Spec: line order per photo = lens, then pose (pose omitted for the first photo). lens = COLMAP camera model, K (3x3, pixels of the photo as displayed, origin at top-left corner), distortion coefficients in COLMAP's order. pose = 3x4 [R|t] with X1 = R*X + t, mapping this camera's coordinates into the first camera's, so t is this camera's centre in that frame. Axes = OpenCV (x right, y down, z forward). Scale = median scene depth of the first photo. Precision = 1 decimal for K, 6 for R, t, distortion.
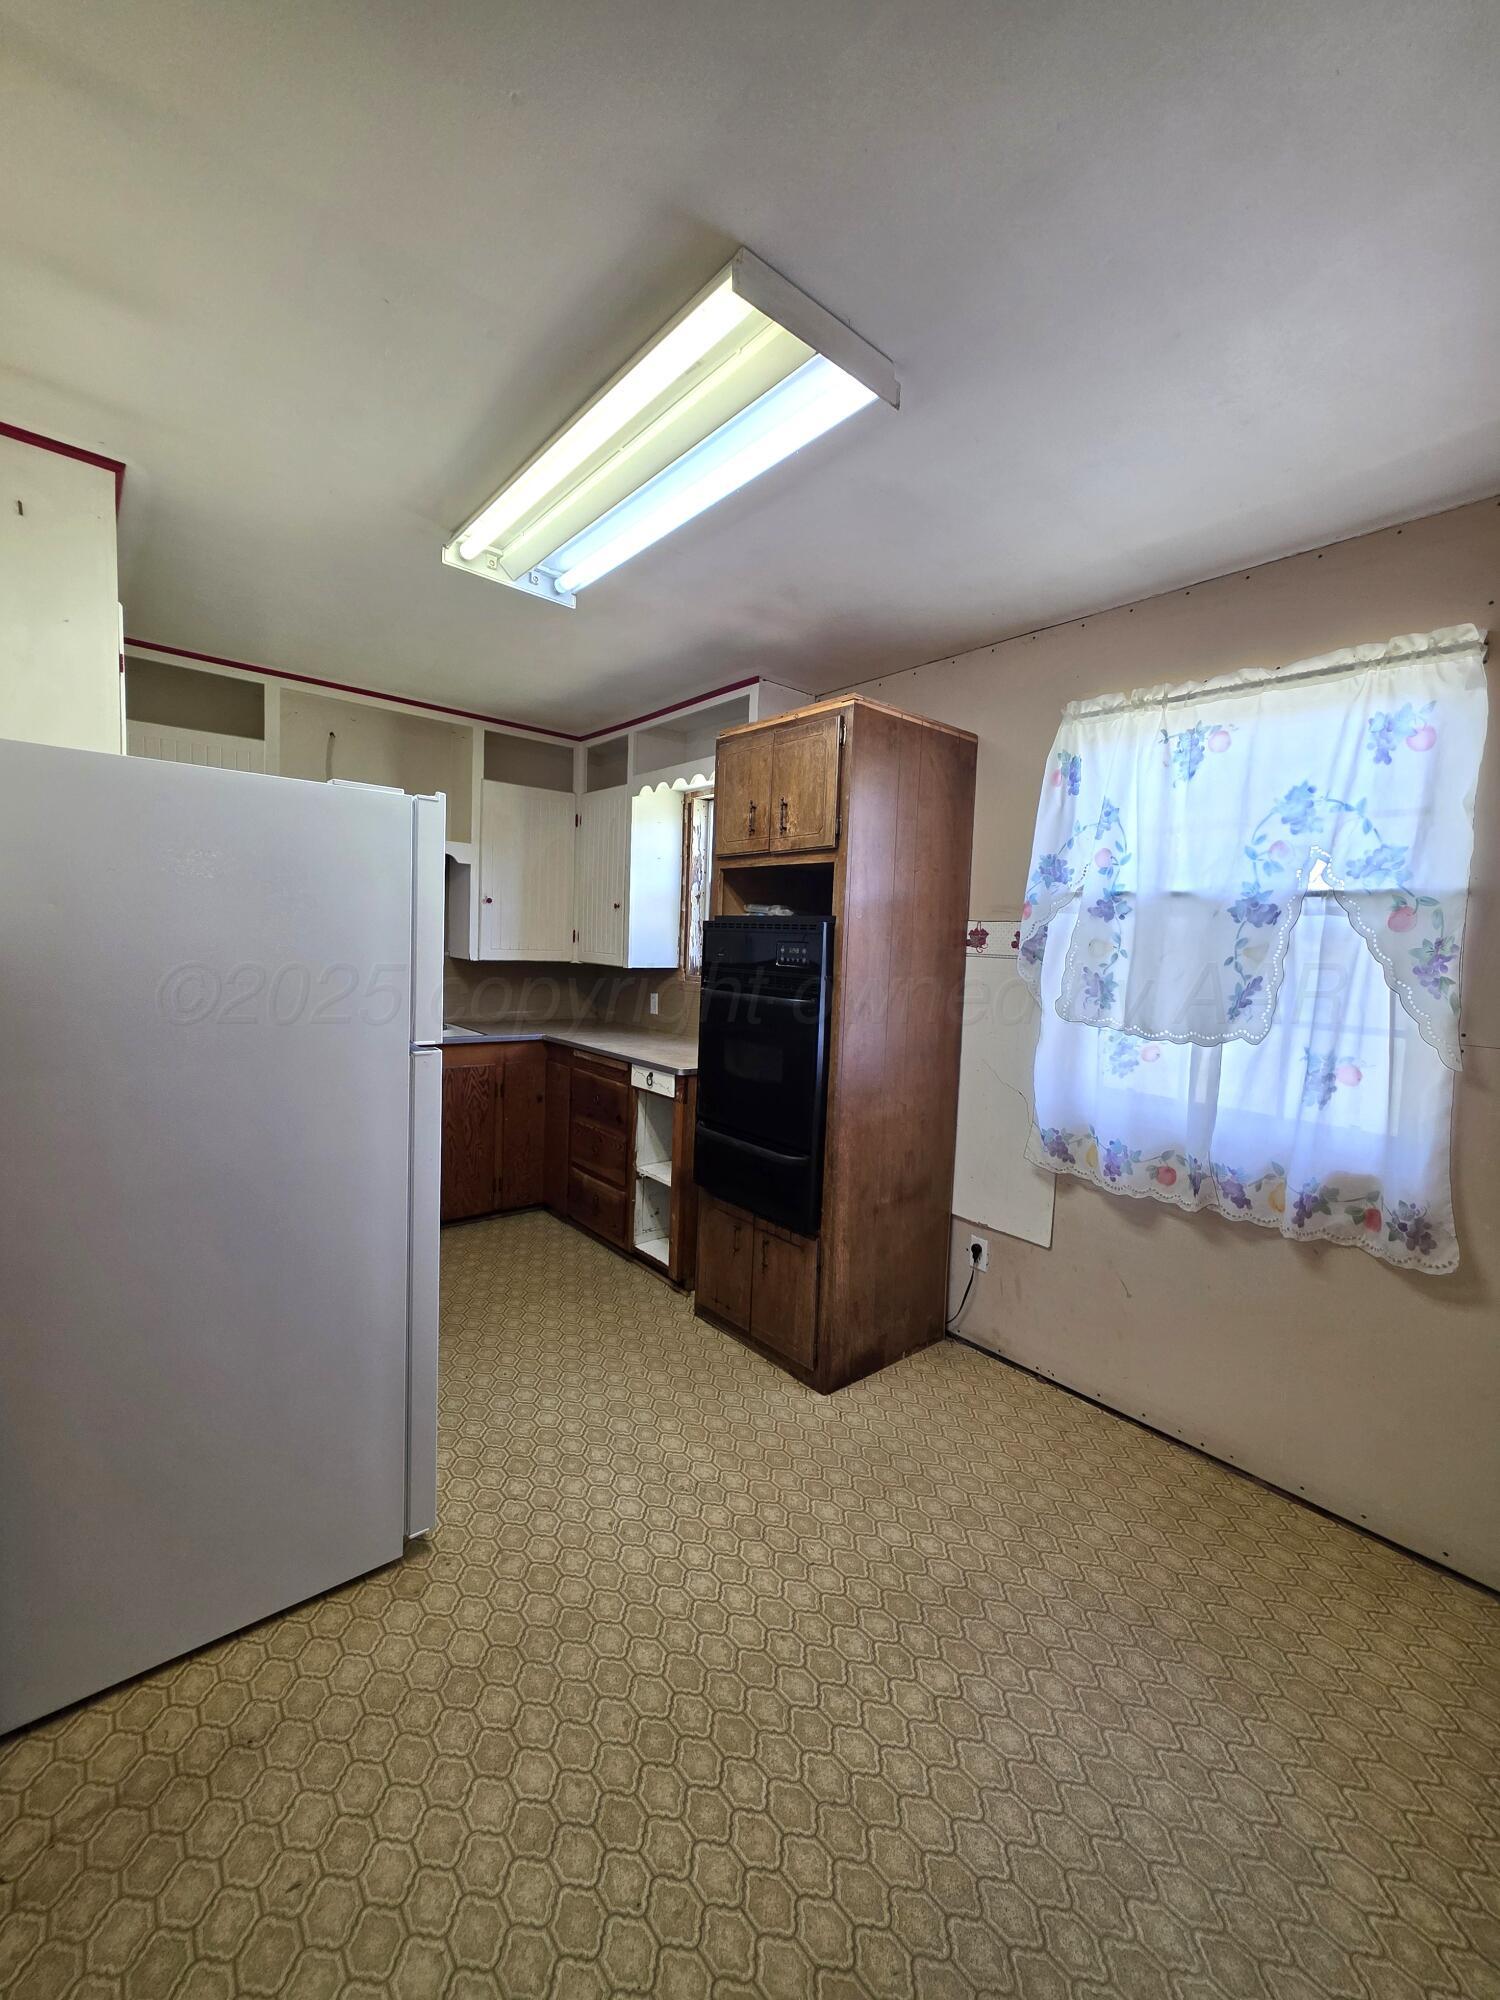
lens RADIAL K [[795.9, 0, 746.3], [0, 795.9, 989.0], [0, 0, 1]] dist [0.001893, -0.003870]
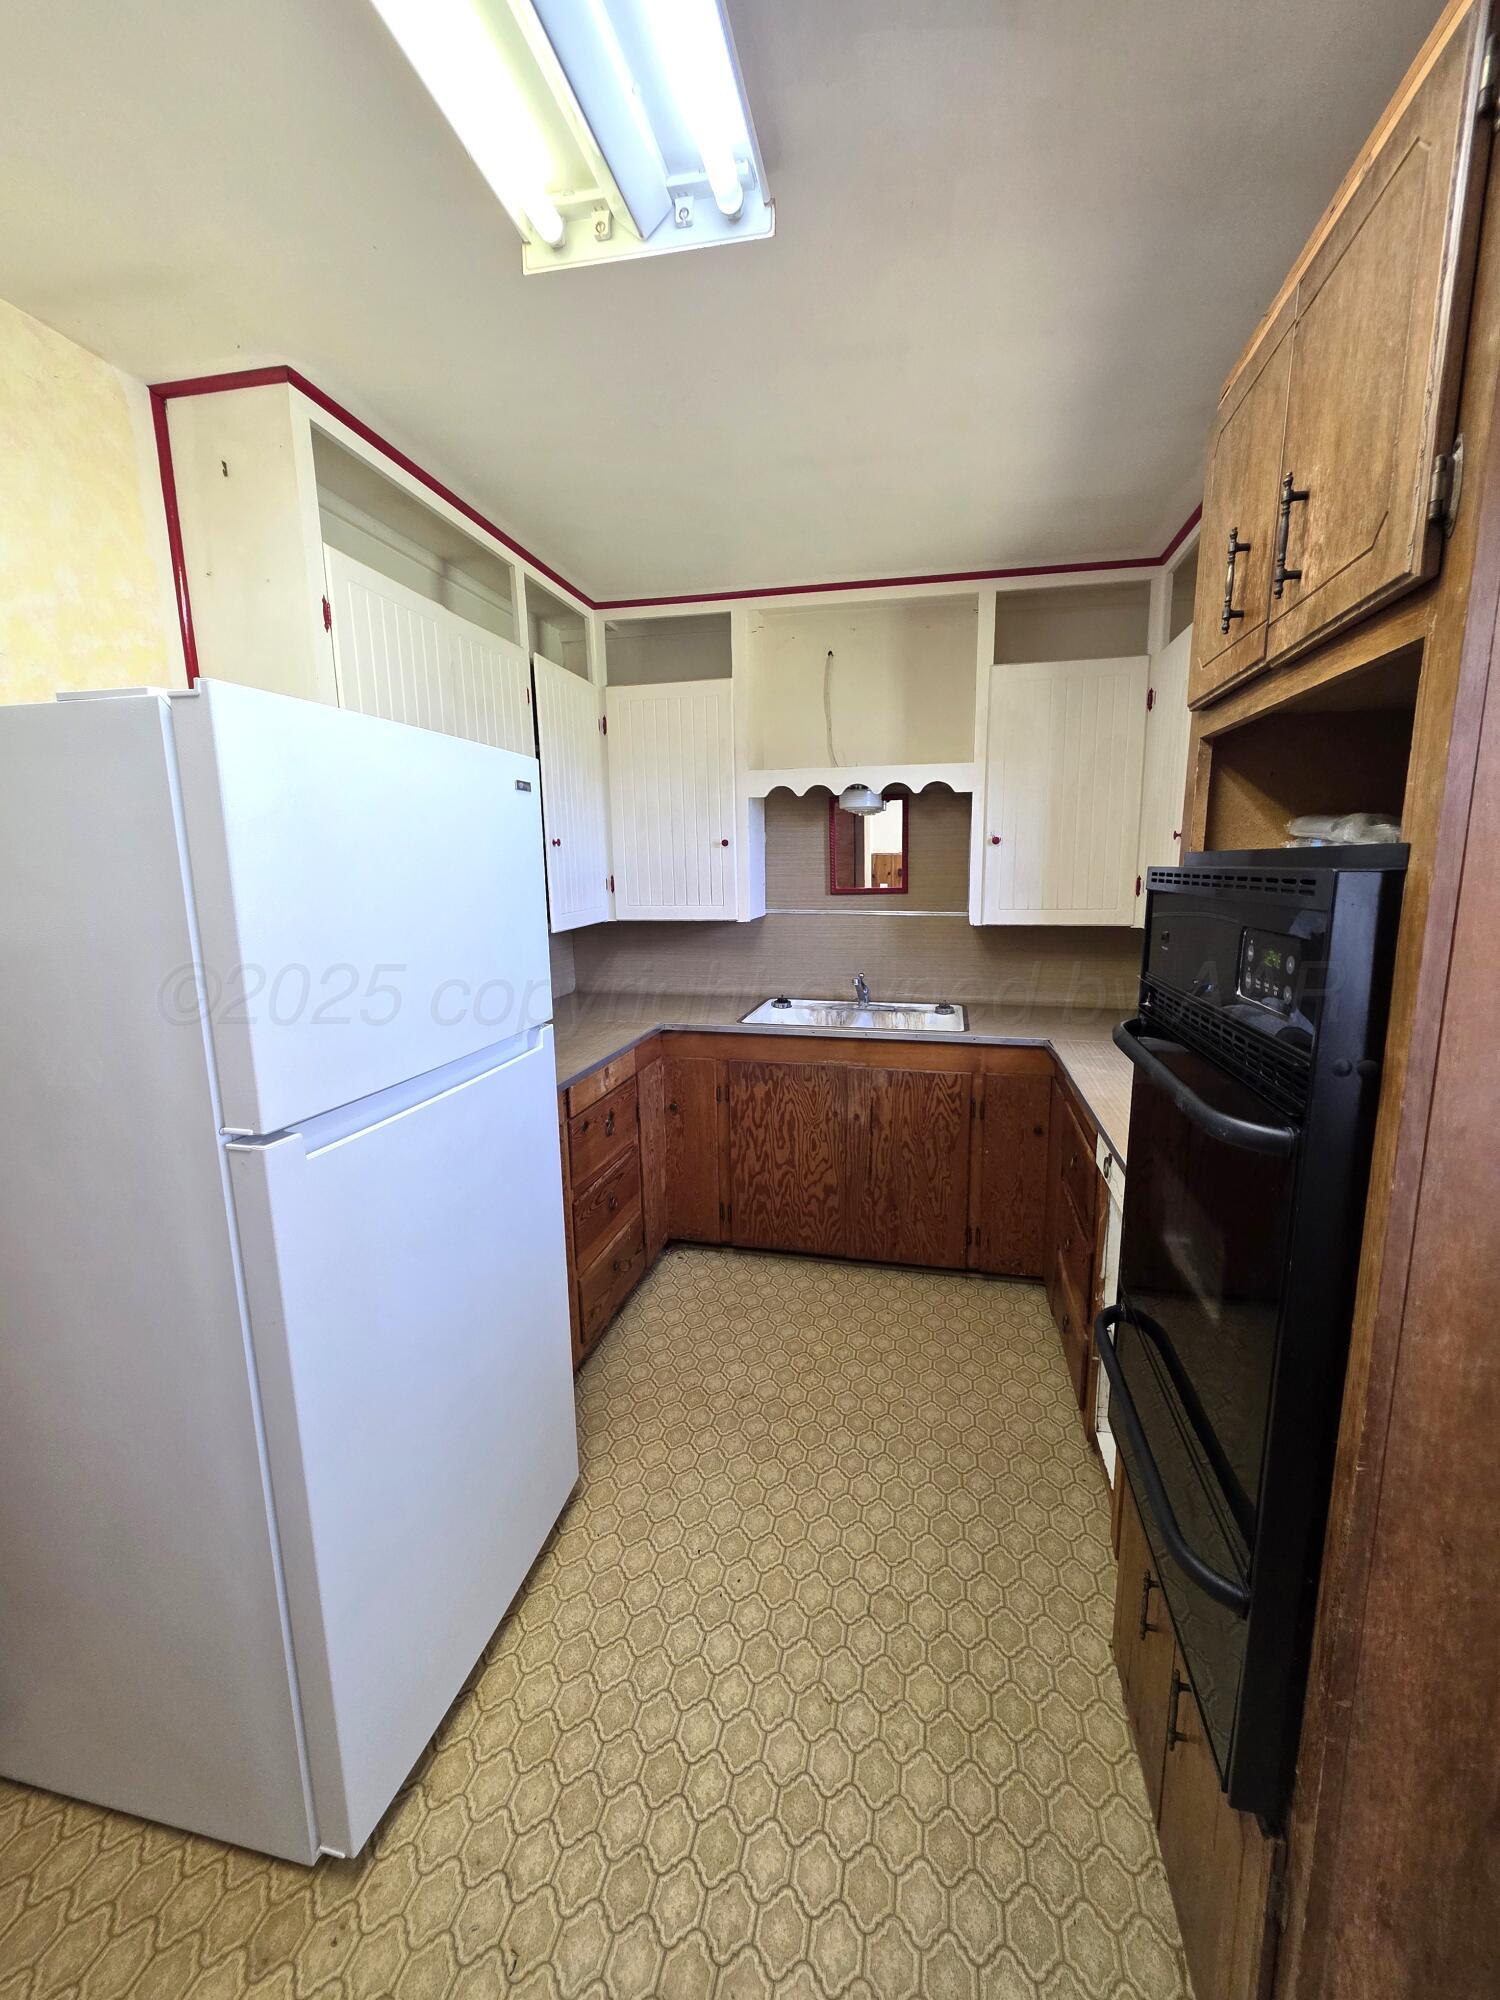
lens RADIAL K [[797.0, 0, 761.3], [0, 797.0, 995.3], [0, 0, 1]] dist [-0.000016, 0.000440]
pose [[0.618301, 0.083288, -0.781516, 0.120113], [-0.015472, 0.995466, 0.093848, -0.039351], [0.785789, -0.045935, 0.616787, 0.413584]]
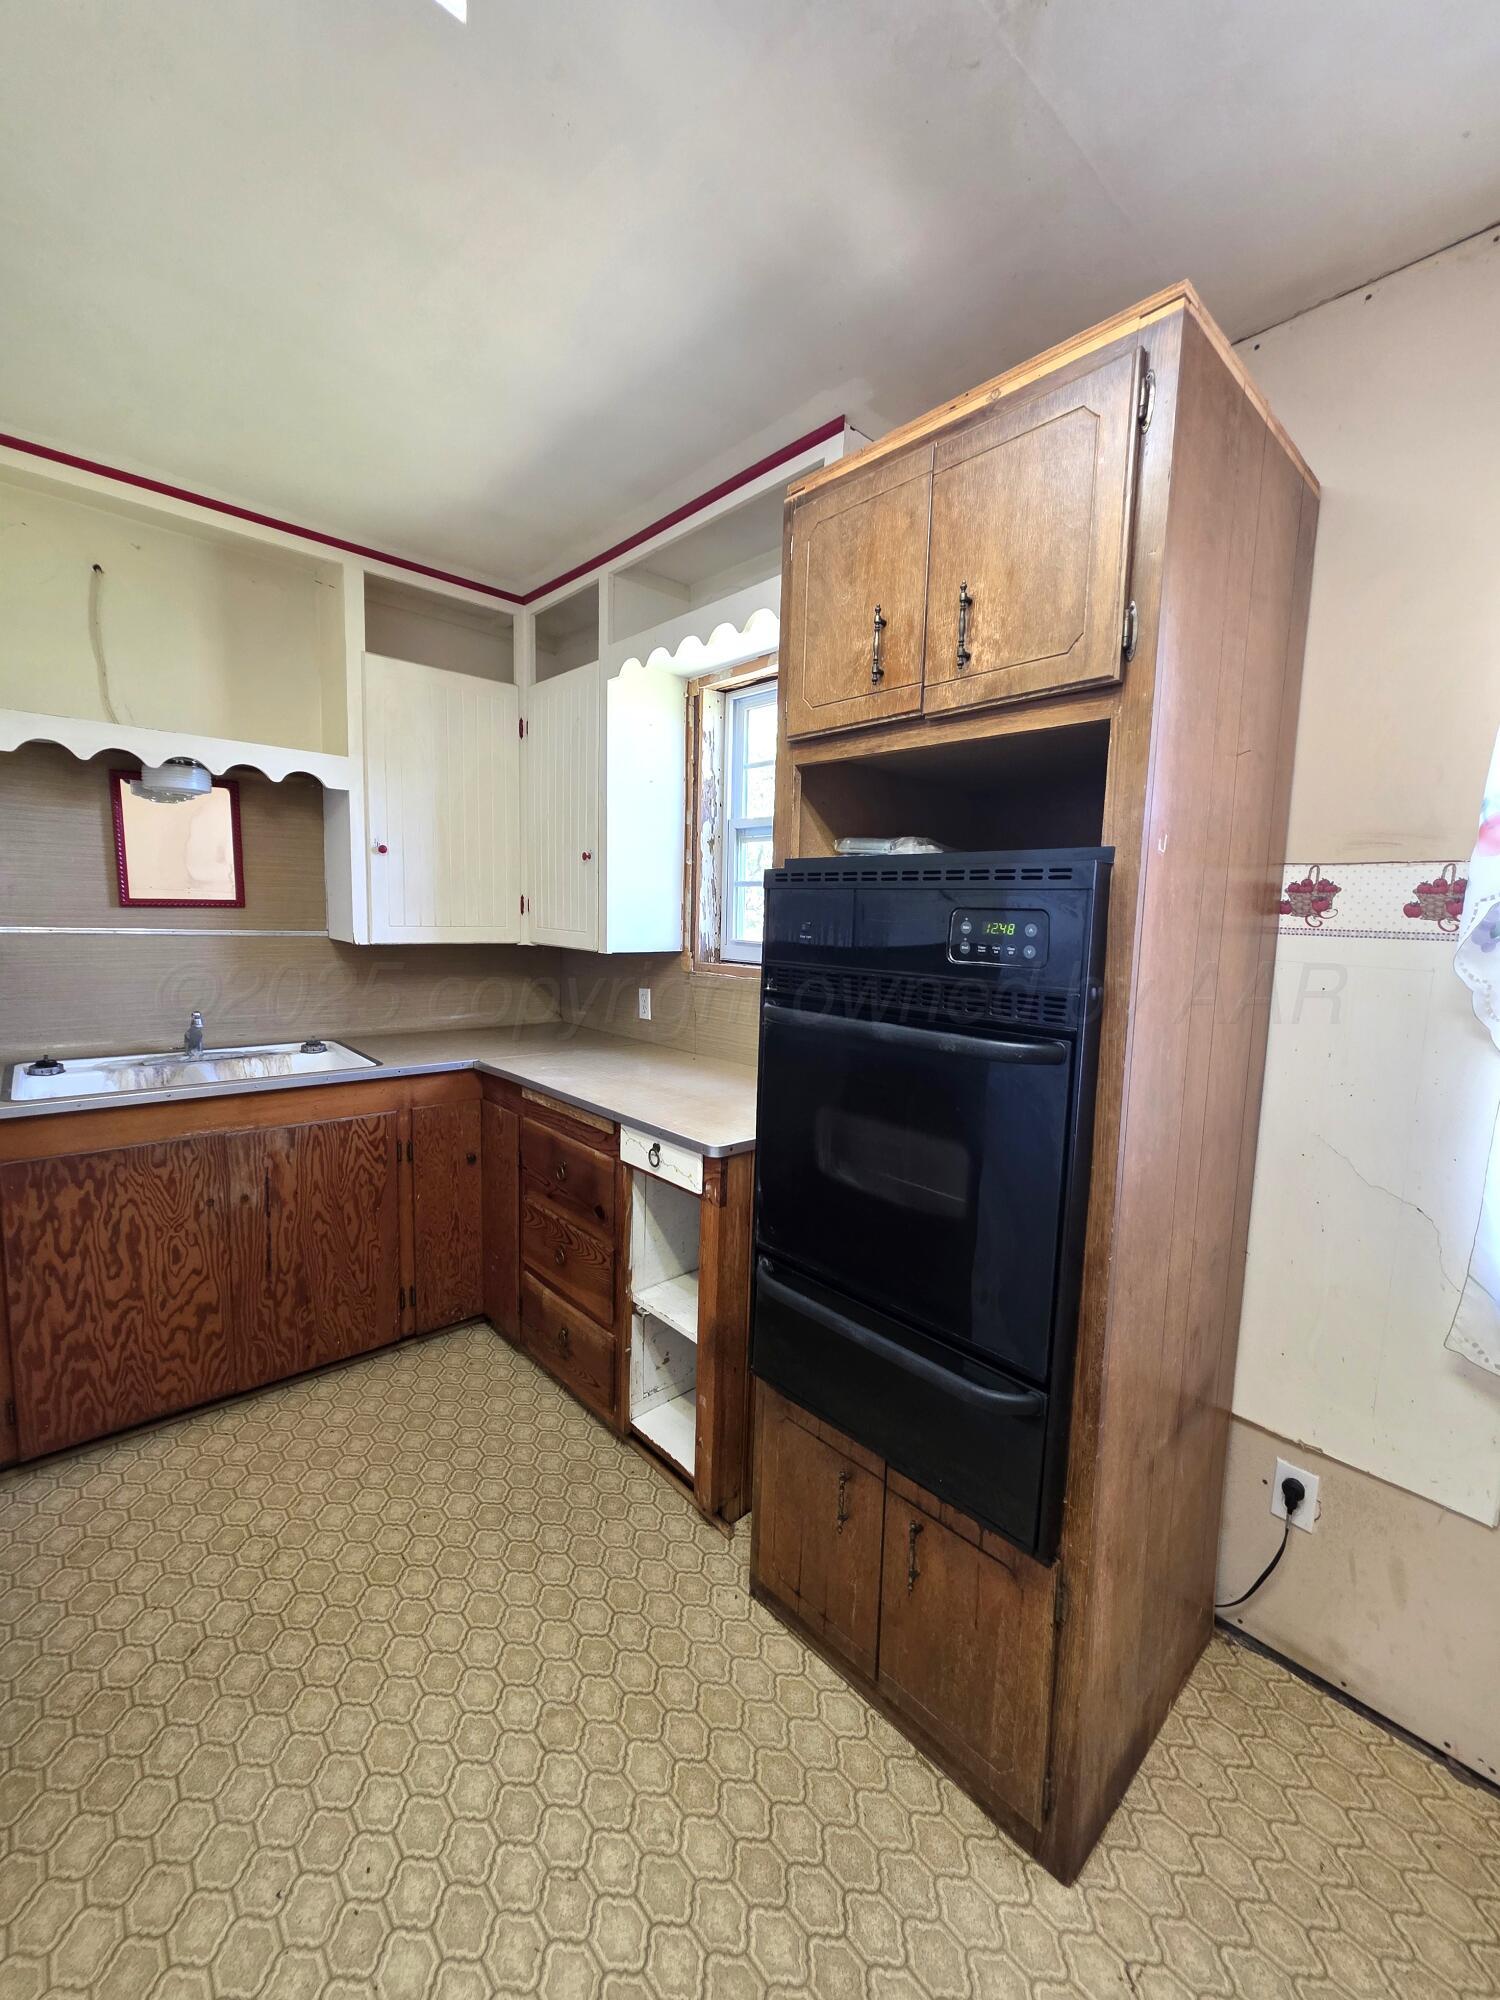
lens RADIAL K [[797.0, 0, 761.3], [0, 797.0, 995.3], [0, 0, 1]] dist [-0.000016, 0.000440]
pose [[0.998260, -0.016036, 0.056750, -0.063596], [0.013362, 0.998796, 0.047194, -0.022082], [-0.057438, -0.046354, 0.997272, 0.364812]]
